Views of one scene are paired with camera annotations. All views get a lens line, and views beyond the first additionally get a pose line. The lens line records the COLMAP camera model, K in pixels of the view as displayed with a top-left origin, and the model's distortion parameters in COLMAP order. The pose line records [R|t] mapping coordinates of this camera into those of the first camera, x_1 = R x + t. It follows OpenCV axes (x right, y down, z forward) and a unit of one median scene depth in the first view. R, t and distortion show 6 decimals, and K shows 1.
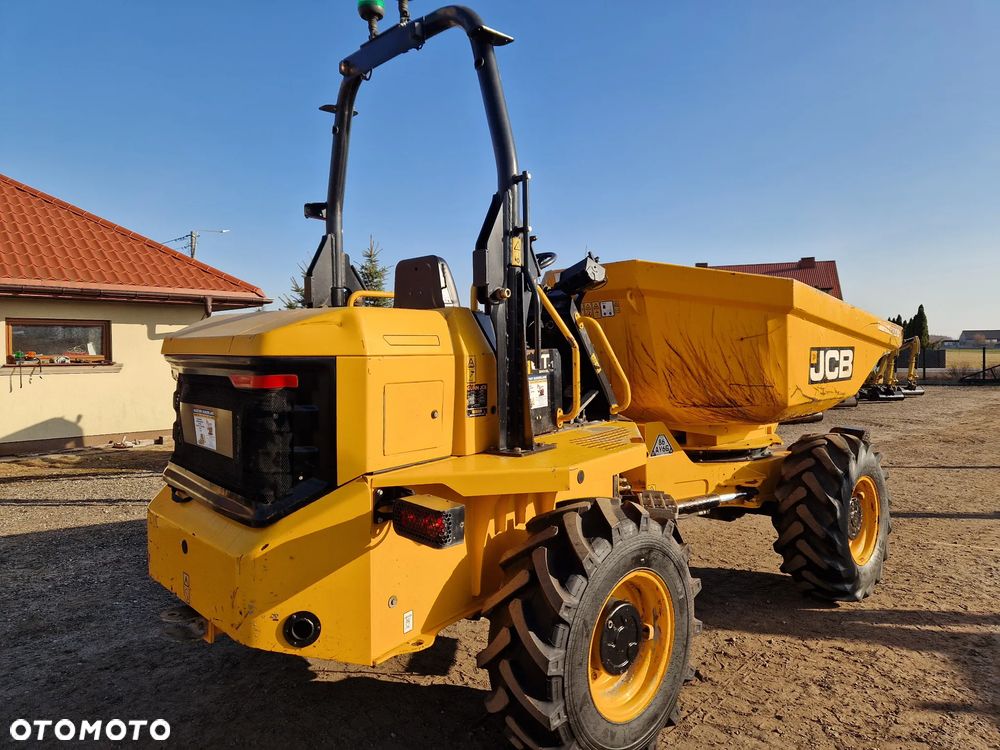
lens RADIAL K [[679.5, 0, 500.0], [0, 679.5, 375.0], [0, 0, 1]] dist [0.072965, -0.044208]
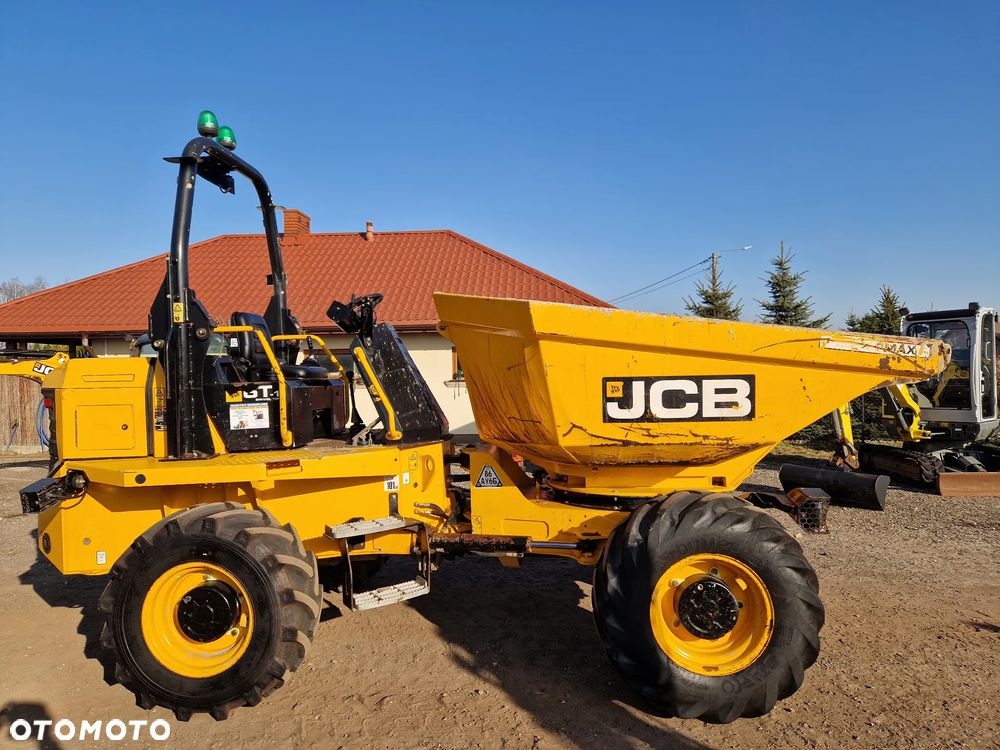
lens RADIAL K [[679.5, 0, 500.0], [0, 679.5, 375.0], [0, 0, 1]] dist [0.072965, -0.044208]
pose [[0.662300, 0.003092, -0.749232, 0.959968], [-0.014560, 0.999856, -0.008744, -0.033715], [0.749097, 0.016700, 0.662250, 0.363314]]
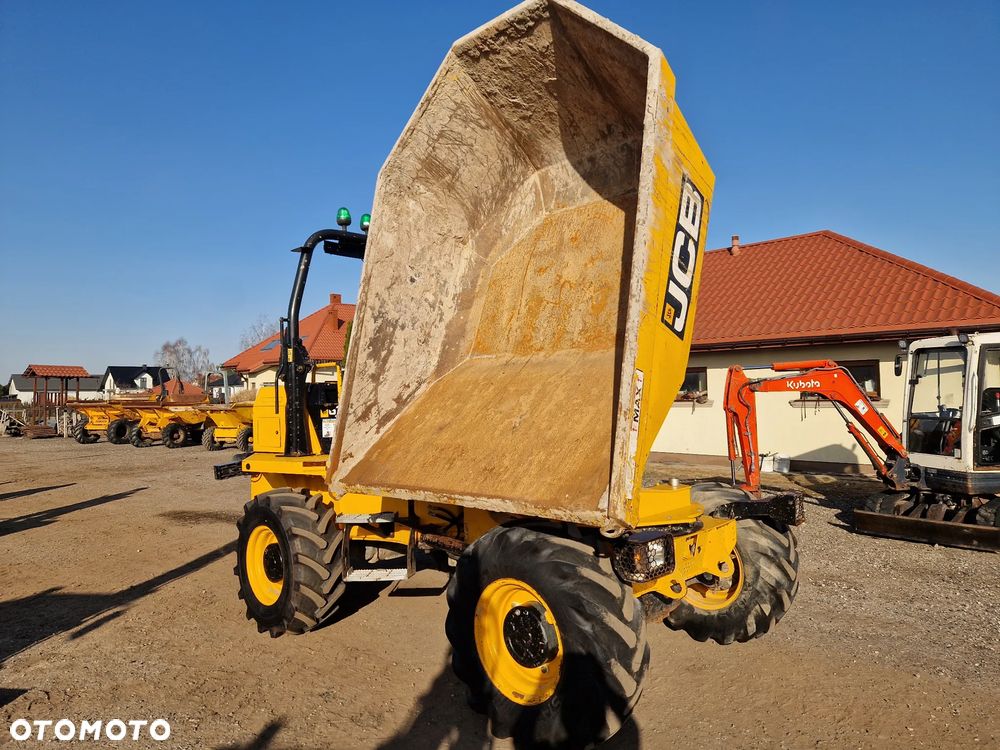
lens RADIAL K [[679.5, 0, 500.0], [0, 679.5, 375.0], [0, 0, 1]] dist [0.072965, -0.044208]
pose [[0.020364, -0.019765, -0.999597, 1.312872], [-0.016896, 0.999655, -0.020110, -0.059026], [0.999650, 0.017298, 0.020023, 1.007521]]
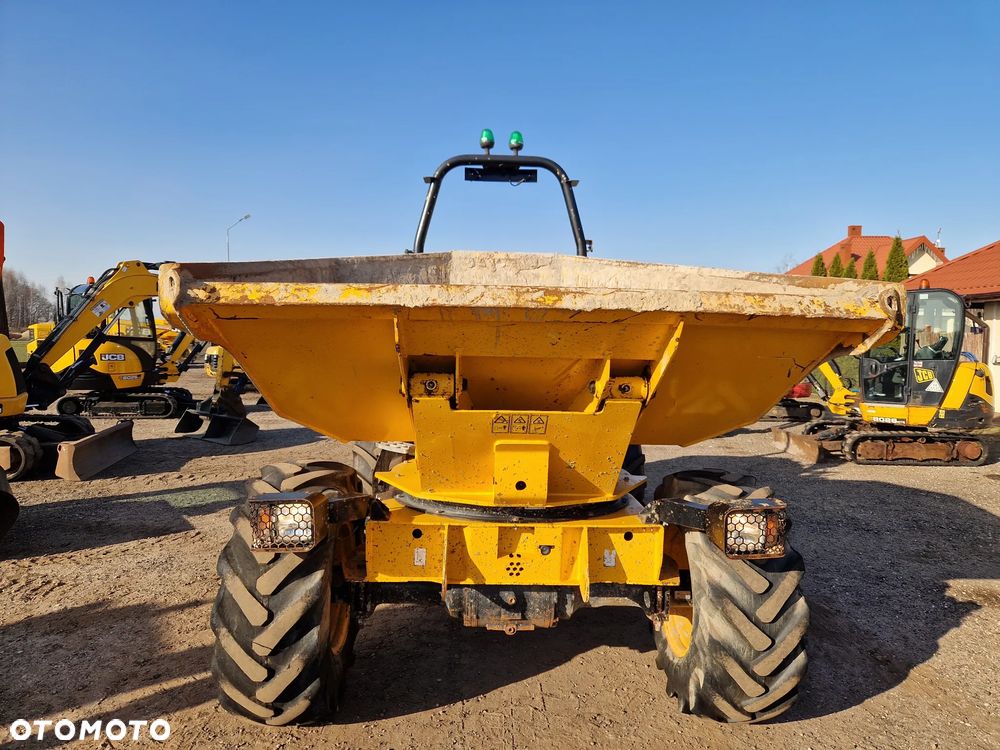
lens RADIAL K [[679.5, 0, 500.0], [0, 679.5, 375.0], [0, 0, 1]] dist [0.072965, -0.044208]
pose [[-0.671455, 0.030115, -0.740433, 0.890990], [-0.046716, 0.995466, 0.082852, -0.060428], [0.739571, 0.090221, -0.667004, 1.667204]]
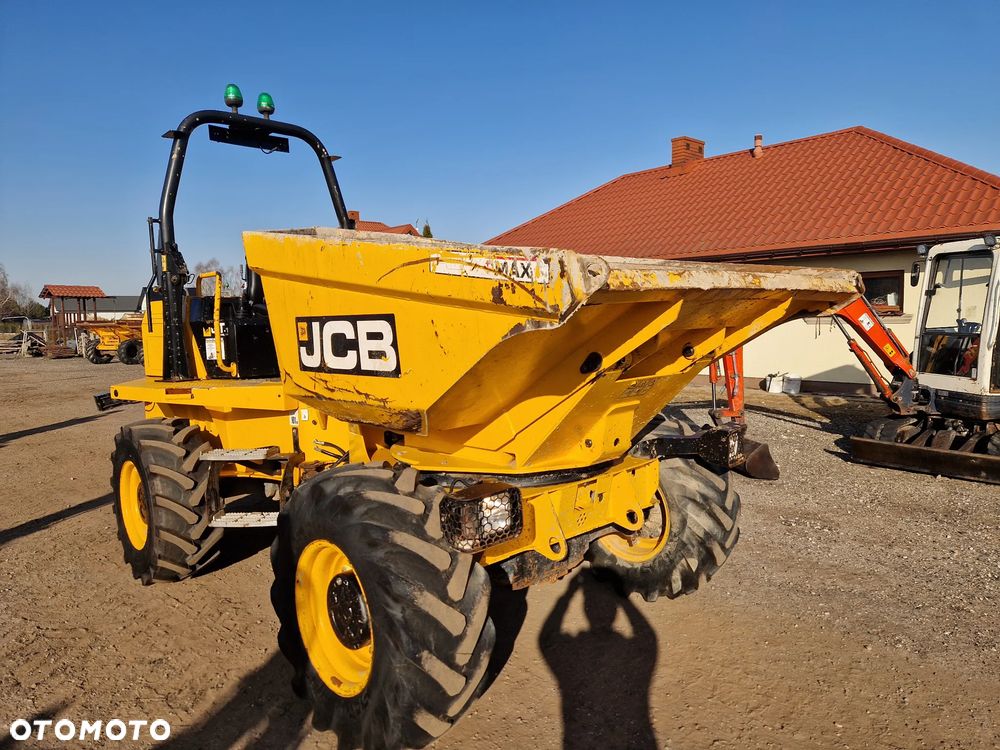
lens RADIAL K [[679.5, 0, 500.0], [0, 679.5, 375.0], [0, 0, 1]] dist [0.072965, -0.044208]
pose [[-0.023277, 0.096547, -0.995056, 1.121108], [-0.010544, 0.995247, 0.096812, -0.050335], [0.999673, 0.012745, -0.022149, 1.200484]]
